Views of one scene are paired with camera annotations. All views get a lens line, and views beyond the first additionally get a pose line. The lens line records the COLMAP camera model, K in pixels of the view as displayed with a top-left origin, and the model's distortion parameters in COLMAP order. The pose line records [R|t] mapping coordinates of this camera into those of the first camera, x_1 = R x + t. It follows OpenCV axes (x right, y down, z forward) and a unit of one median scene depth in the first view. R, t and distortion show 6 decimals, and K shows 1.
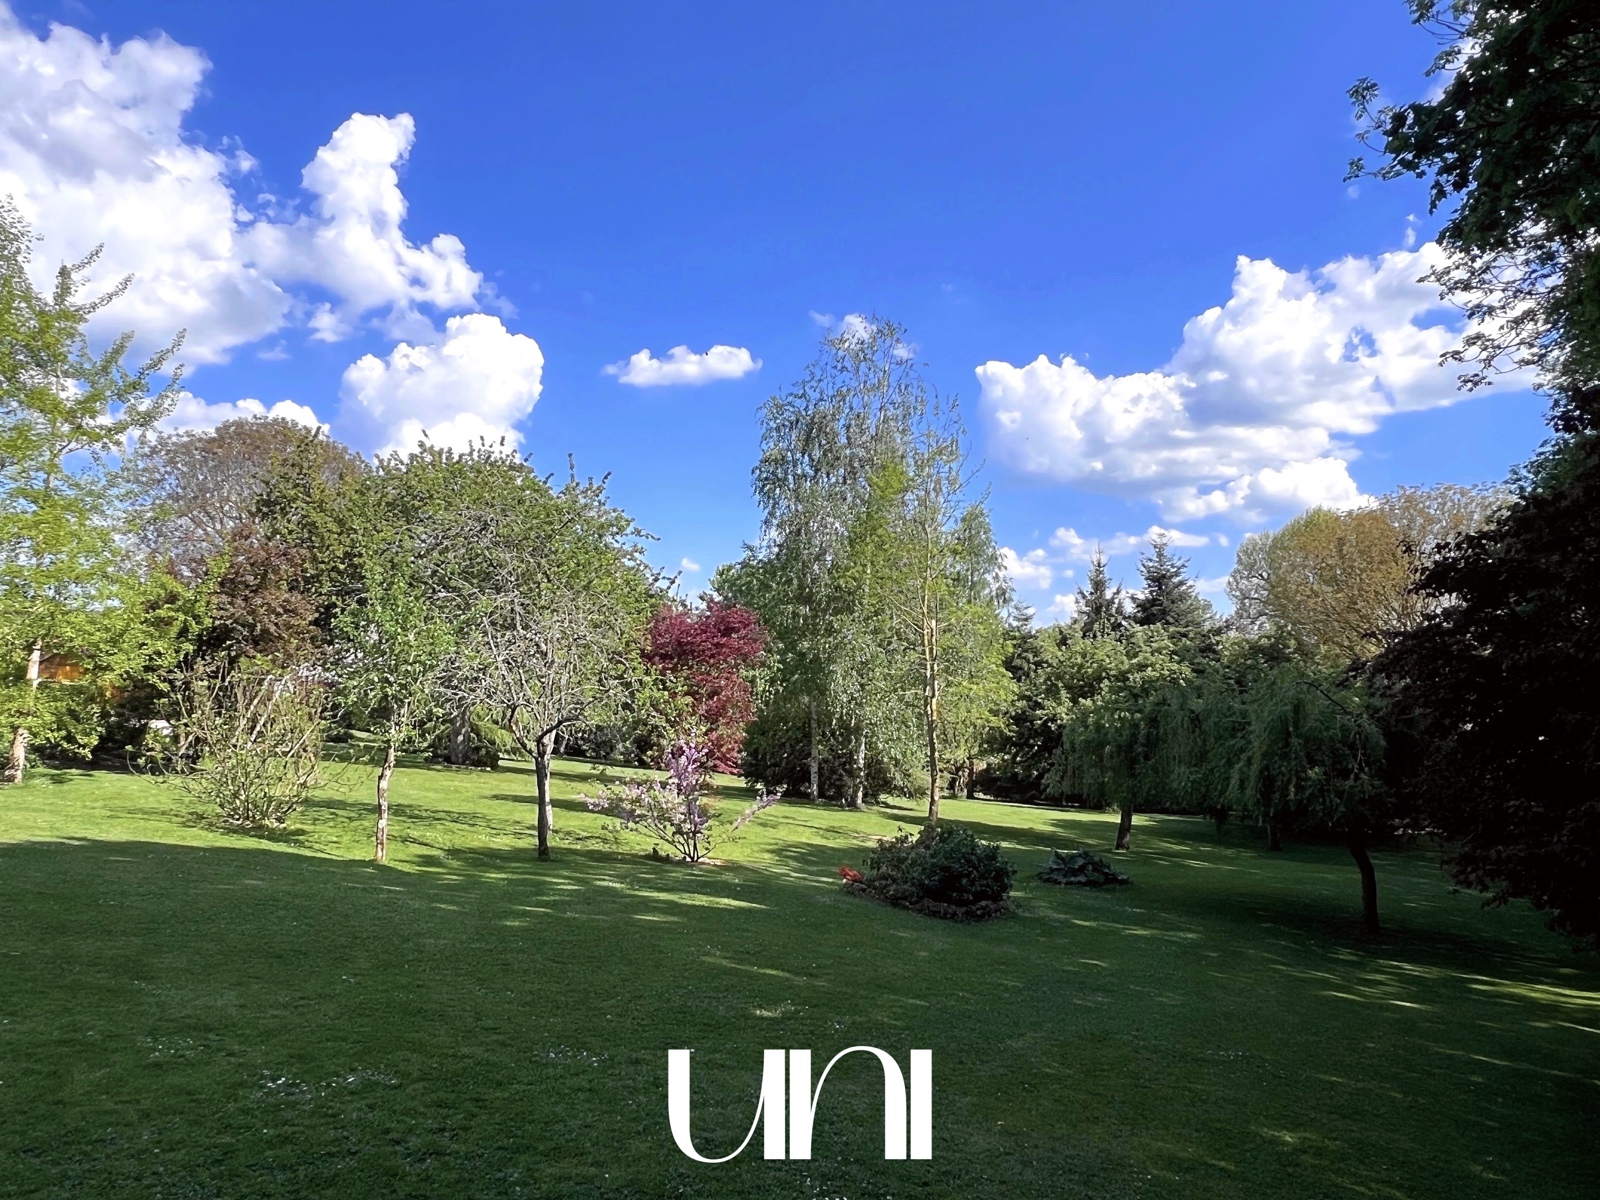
lens RADIAL K [[1157.9, 0, 800.0], [0, 1157.9, 600.0], [0, 0, 1]] dist [0.005148, 0.001838]
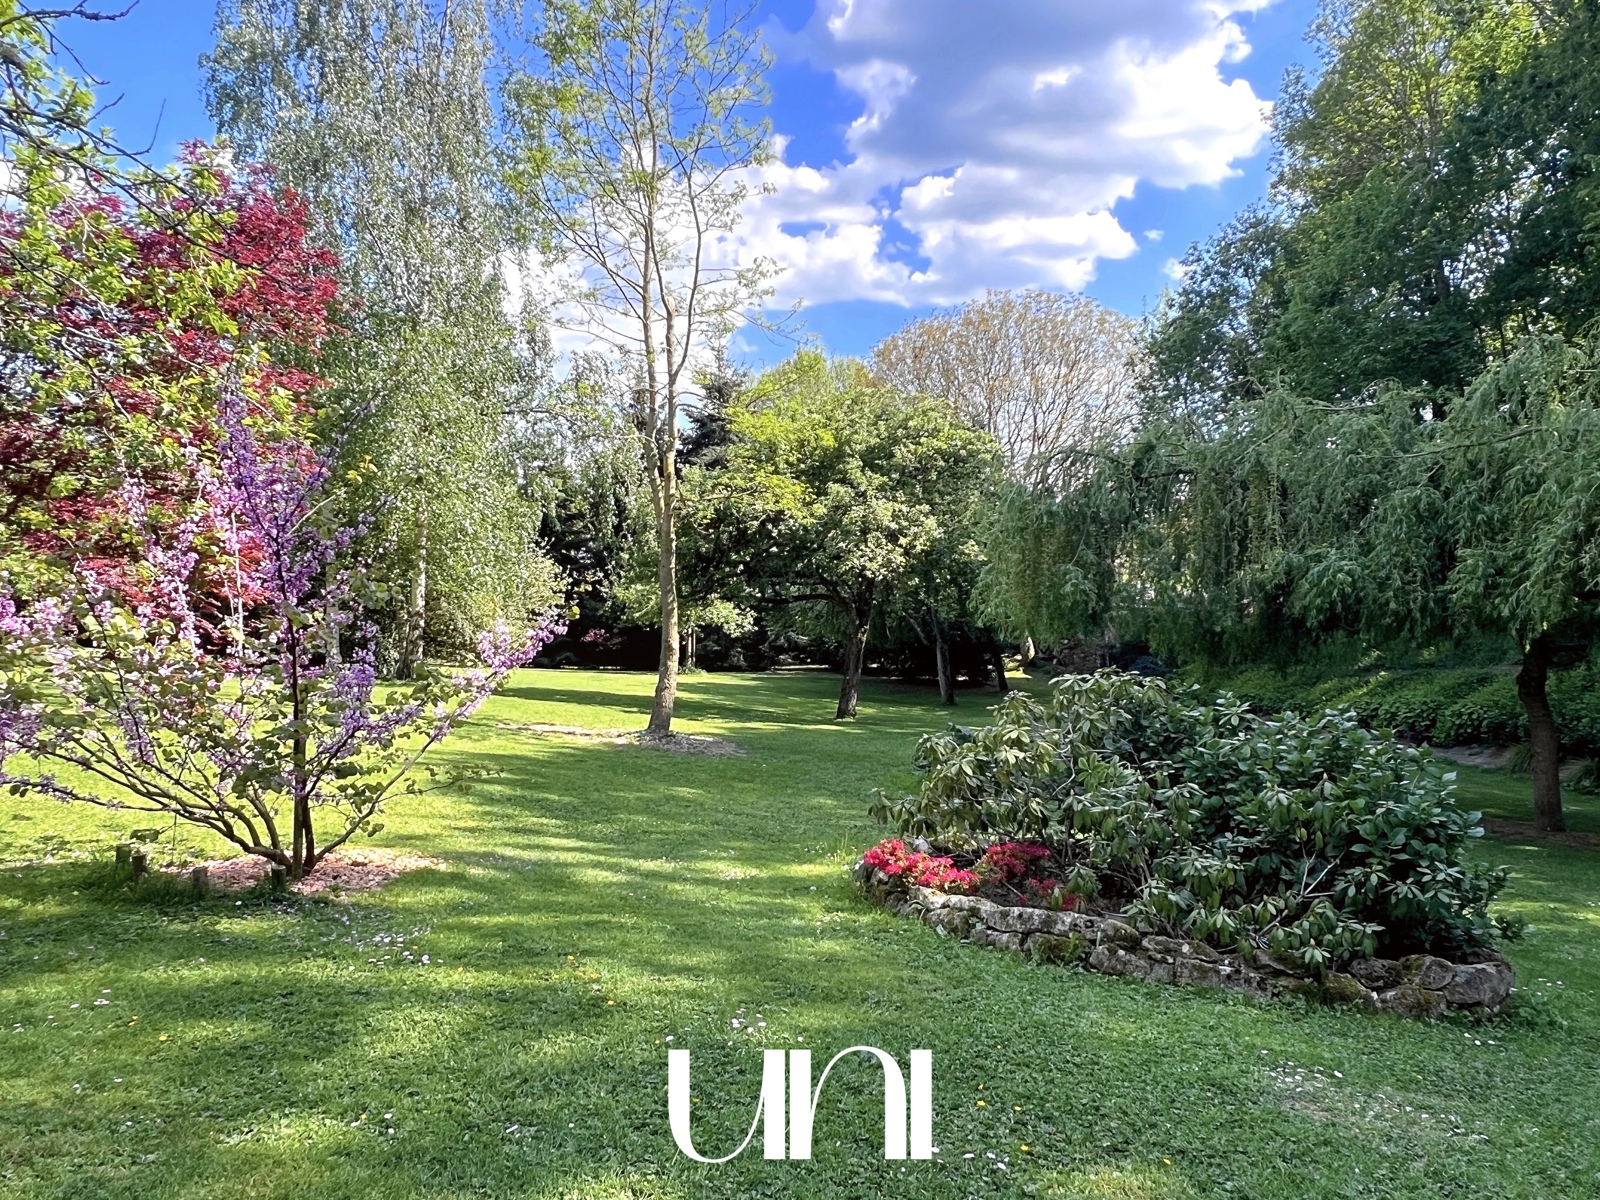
lens RADIAL K [[1157.9, 0, 800.0], [0, 1157.9, 600.0], [0, 0, 1]] dist [0.005148, 0.001838]
pose [[0.872786, -0.022825, 0.487569, -0.073824], [-0.030271, 0.994452, 0.100741, 0.083410], [-0.487163, -0.102684, 0.867253, 0.450219]]
